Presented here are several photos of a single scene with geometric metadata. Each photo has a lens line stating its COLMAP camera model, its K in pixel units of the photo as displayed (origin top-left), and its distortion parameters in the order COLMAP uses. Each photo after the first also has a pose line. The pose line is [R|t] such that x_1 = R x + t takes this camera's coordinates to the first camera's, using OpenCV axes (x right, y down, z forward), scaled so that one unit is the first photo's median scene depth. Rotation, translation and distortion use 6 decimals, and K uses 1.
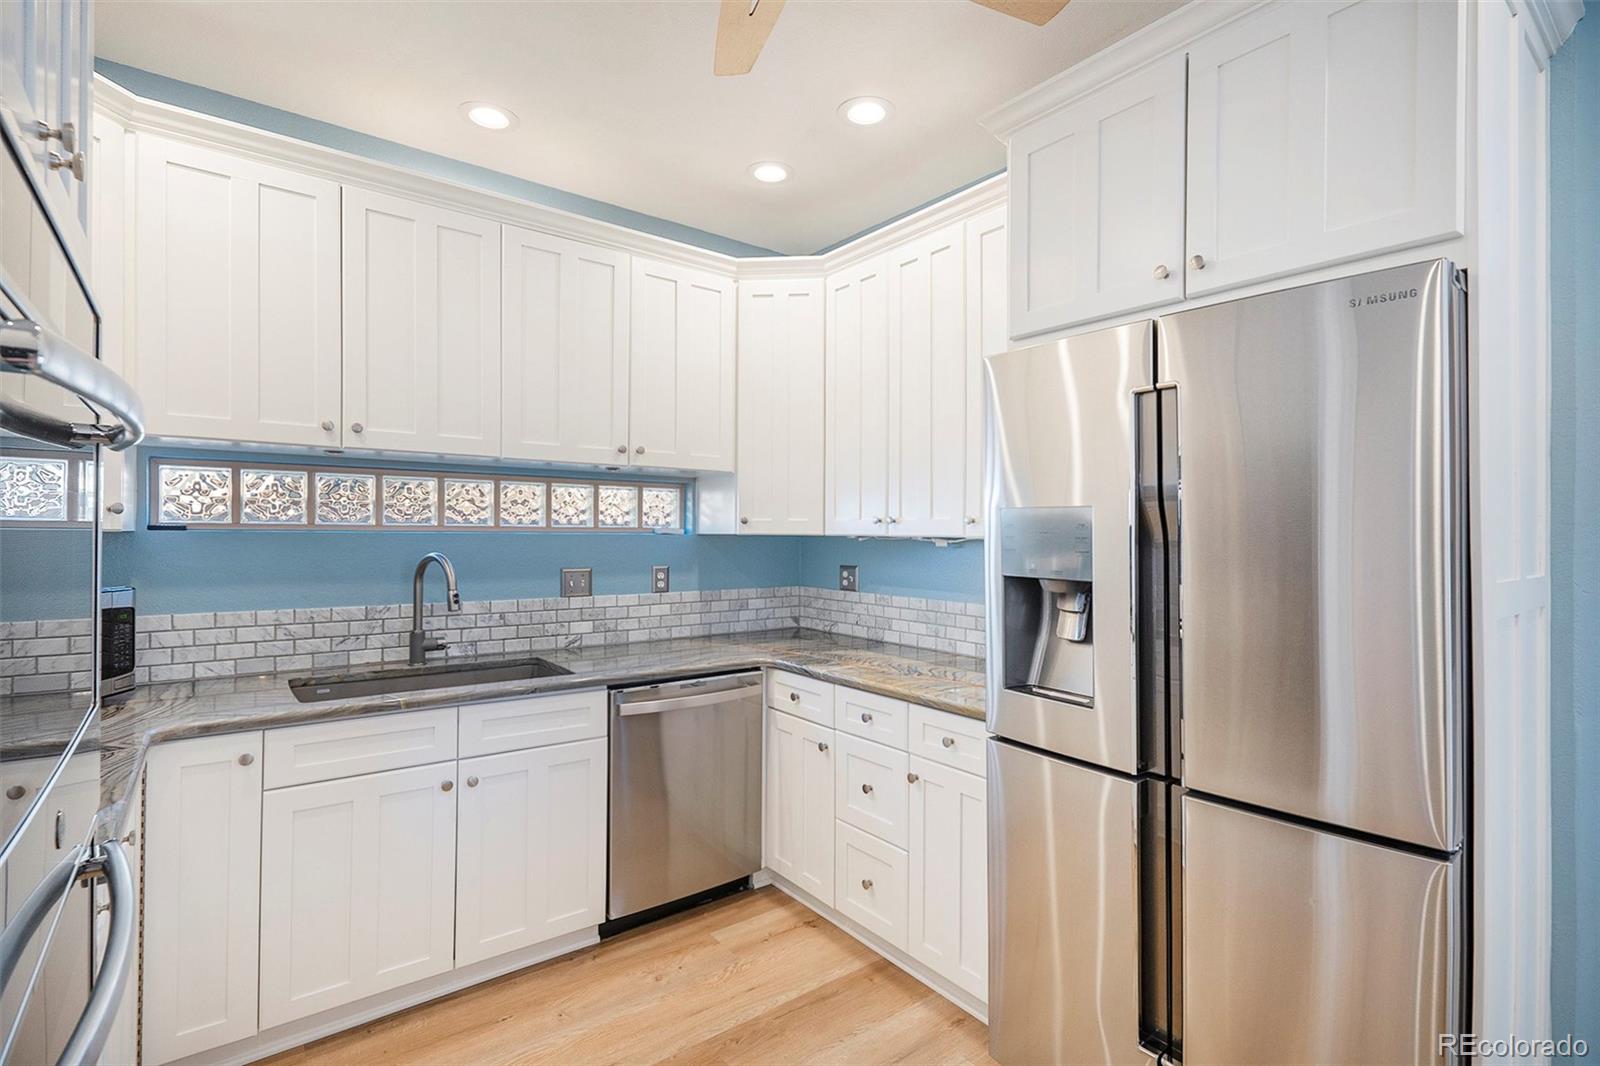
lens RADIAL K [[761.8, 0, 810.0], [0, 761.8, 523.5], [0, 0, 1]] dist [0.000700, 0.002455]
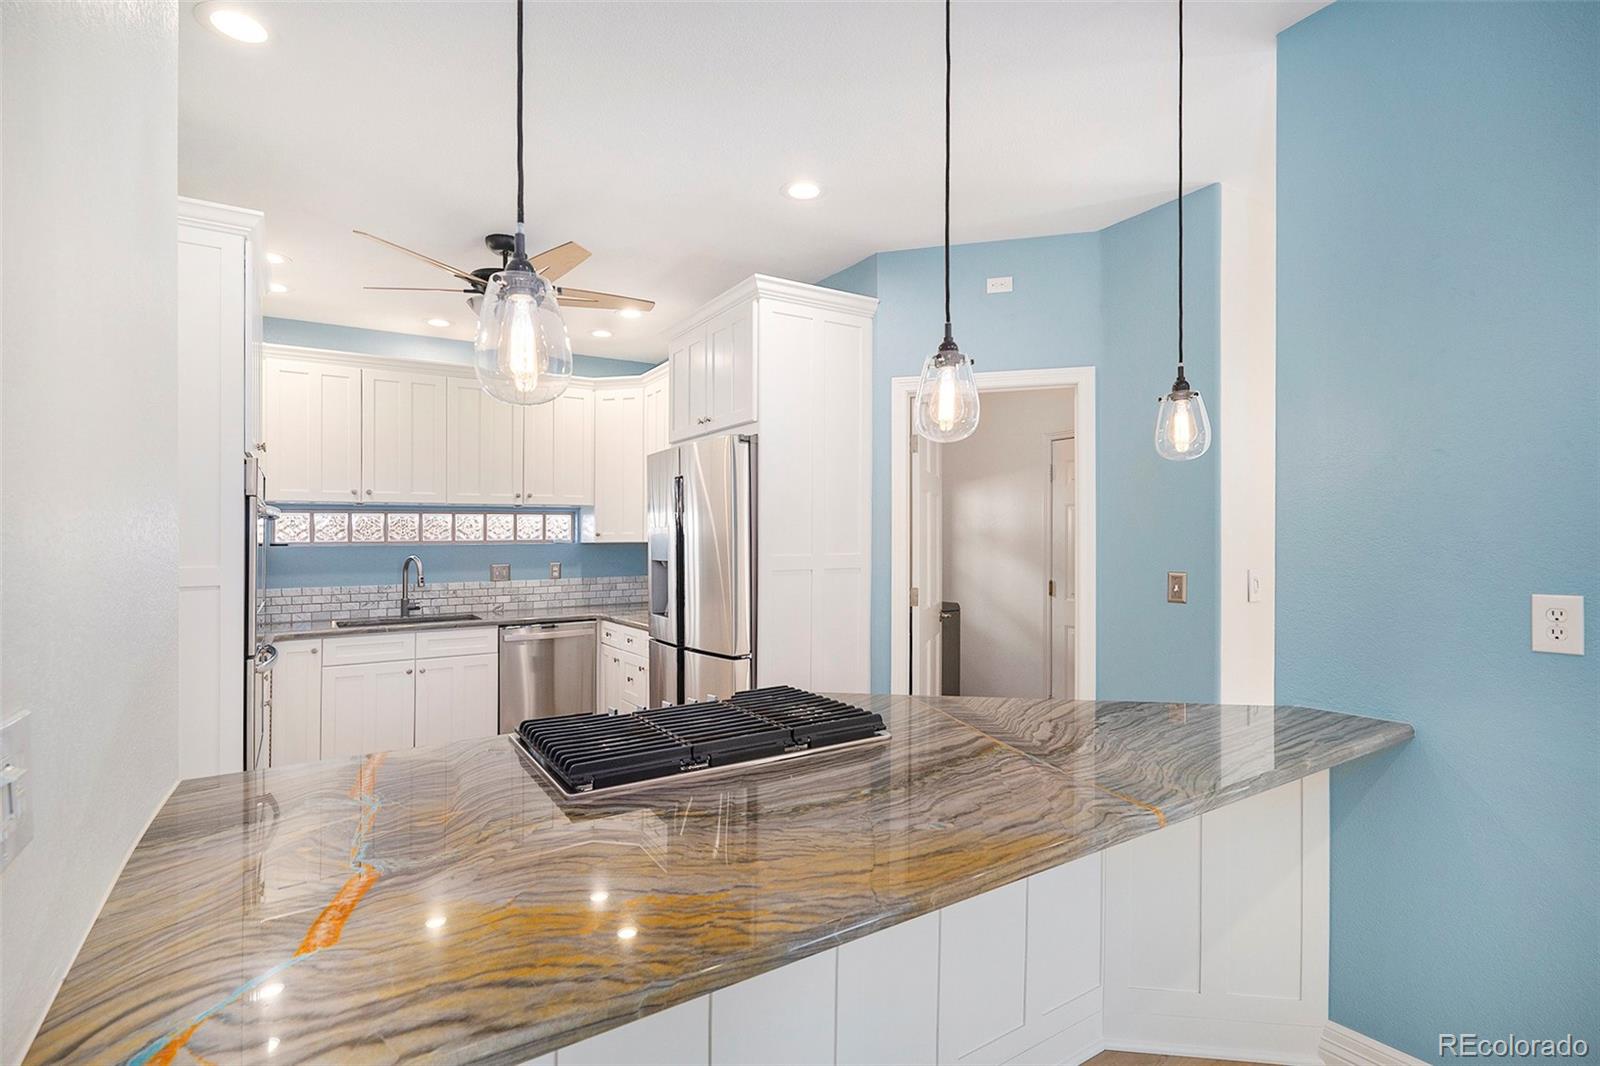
lens RADIAL K [[761.8, 0, 787.9], [0, 761.8, 507.1], [0, 0, 1]] dist [0.000700, 0.002455]
pose [[0.995075, -0.023781, -0.096233, 0.579963], [0.020931, 0.999315, -0.030522, -0.004220], [0.096892, 0.028357, 0.994891, -0.736207]]
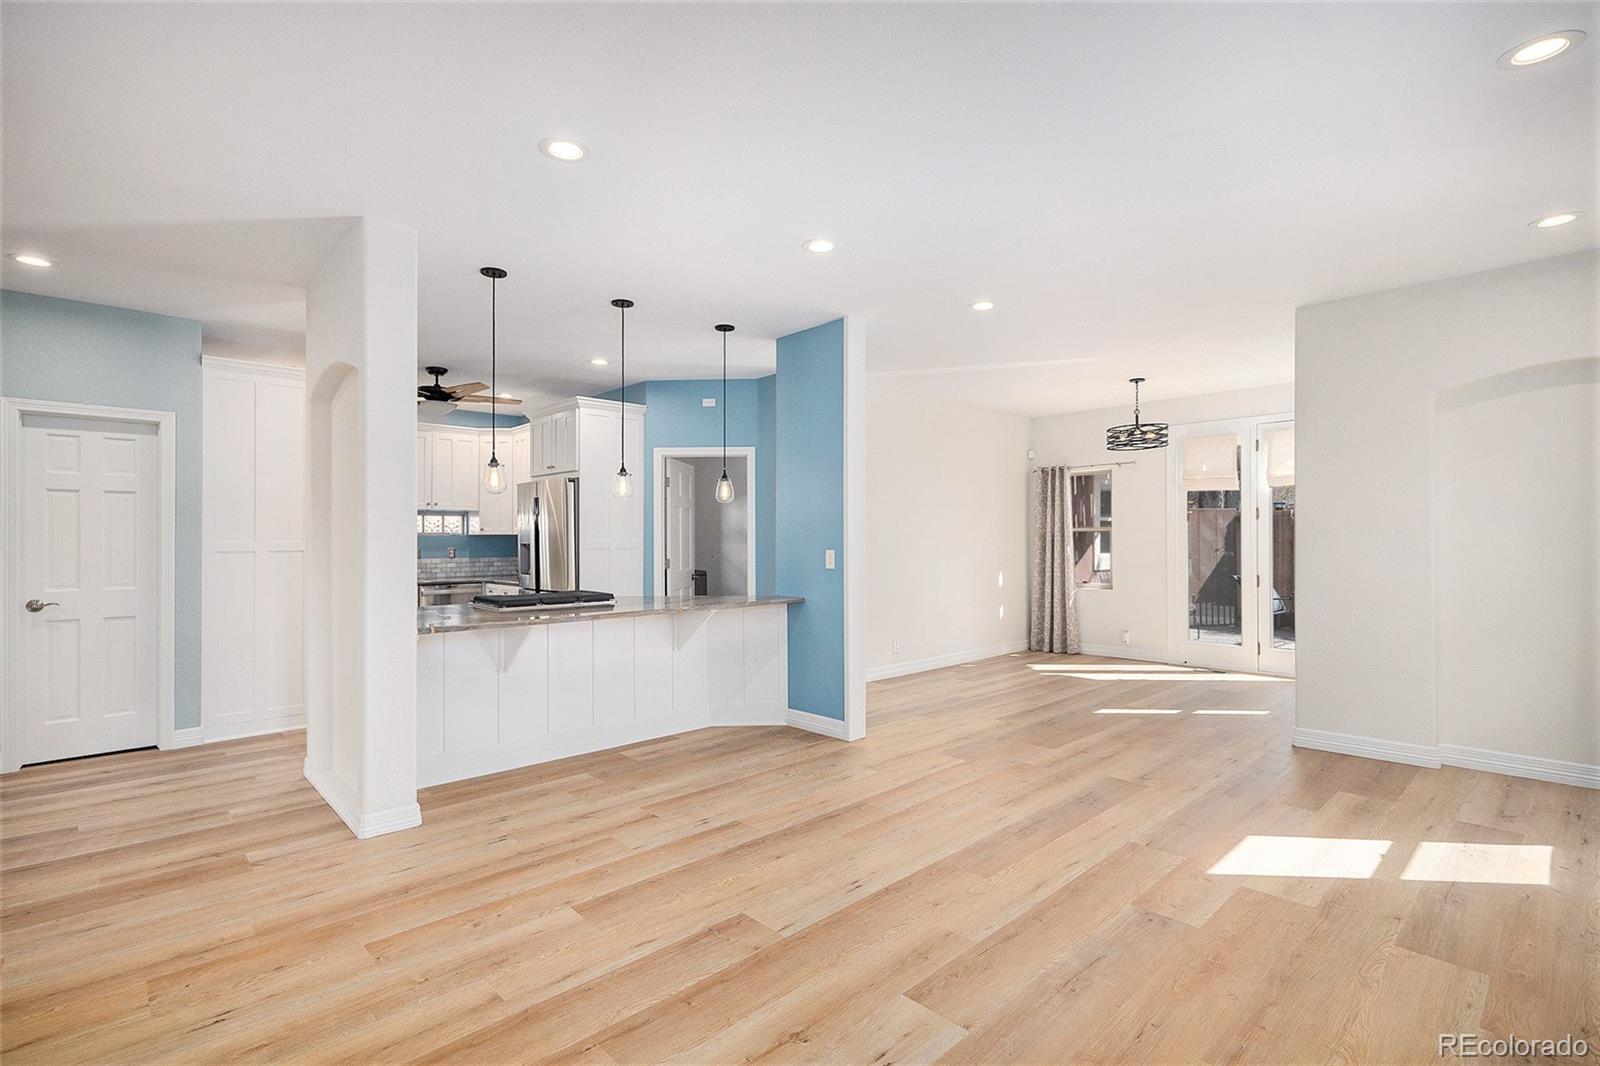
lens RADIAL K [[746.5, 0, 790.1], [0, 746.5, 541.1], [0, 0, 1]] dist [0.001521, 0.001862]
pose [[0.996373, -0.011715, 0.084280, 0.870778], [0.010288, 0.999797, 0.017347, 0.004027], [-0.084466, -0.016417, 0.996291, -1.887702]]
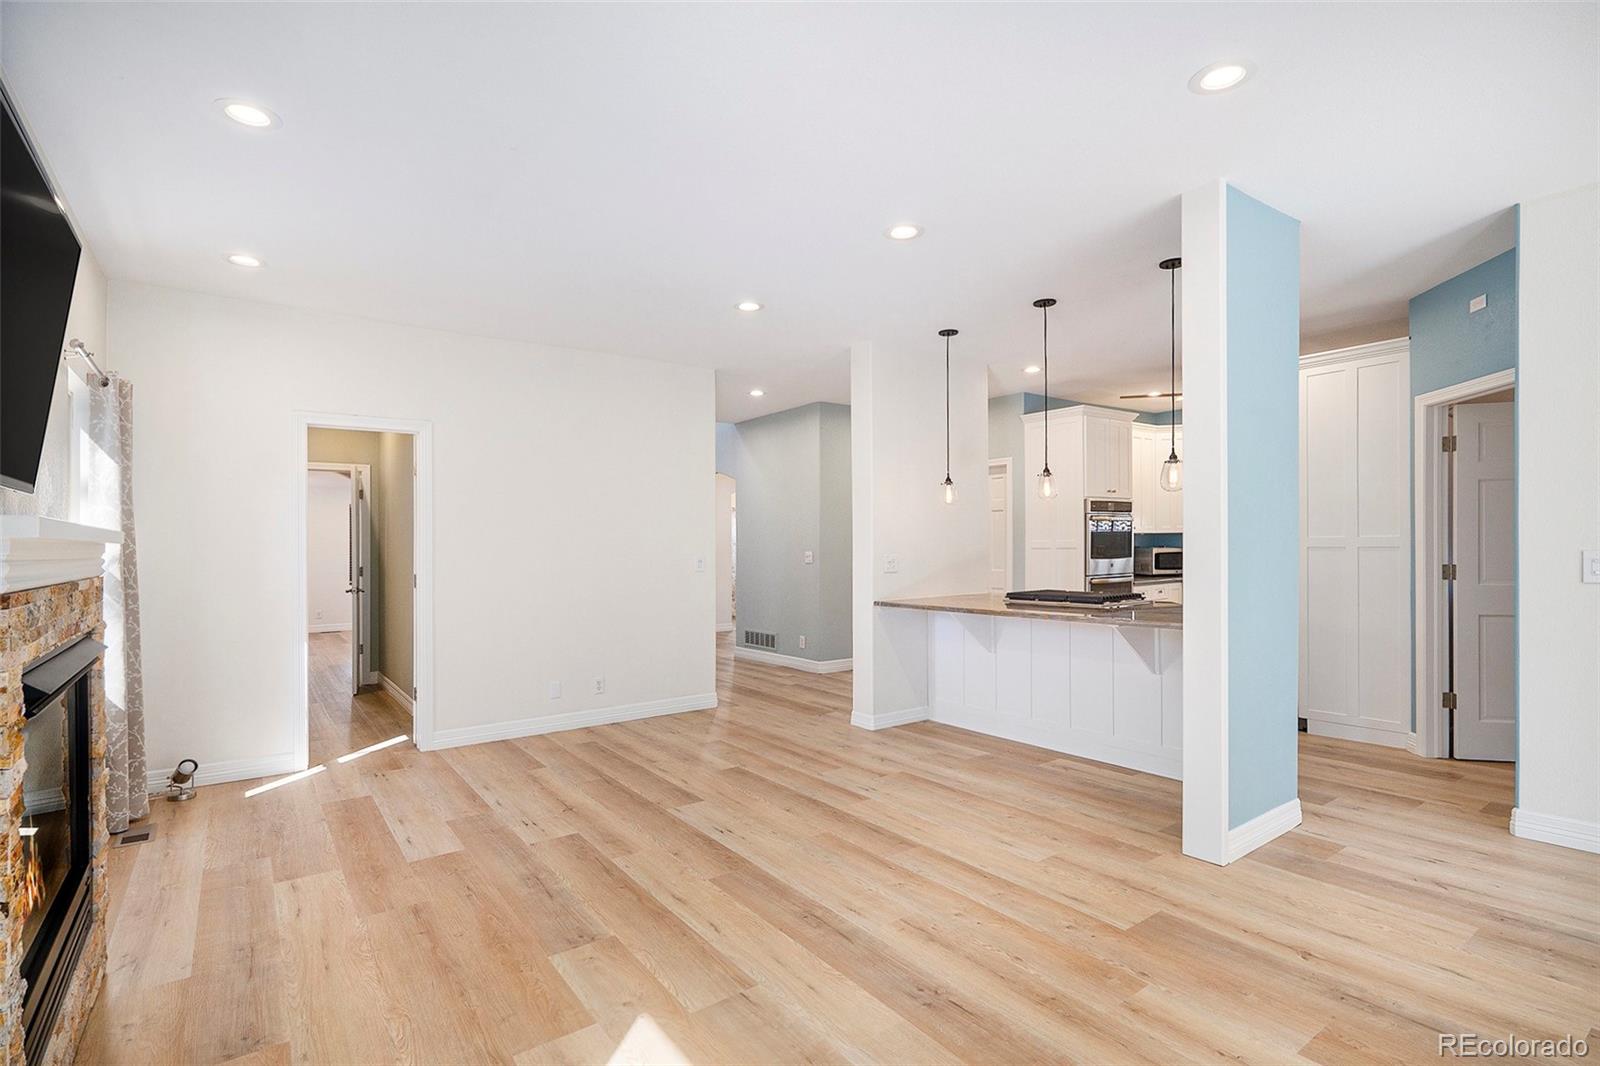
lens RADIAL K [[761.8, 0, 797.7], [0, 761.8, 548.7], [0, 0, 1]] dist [0.000700, 0.002455]
pose [[-0.037612, -0.000554, -0.999292, 2.341285], [0.030618, 0.999530, -0.001707, 0.029440], [0.998823, -0.030661, -0.037578, -0.671622]]
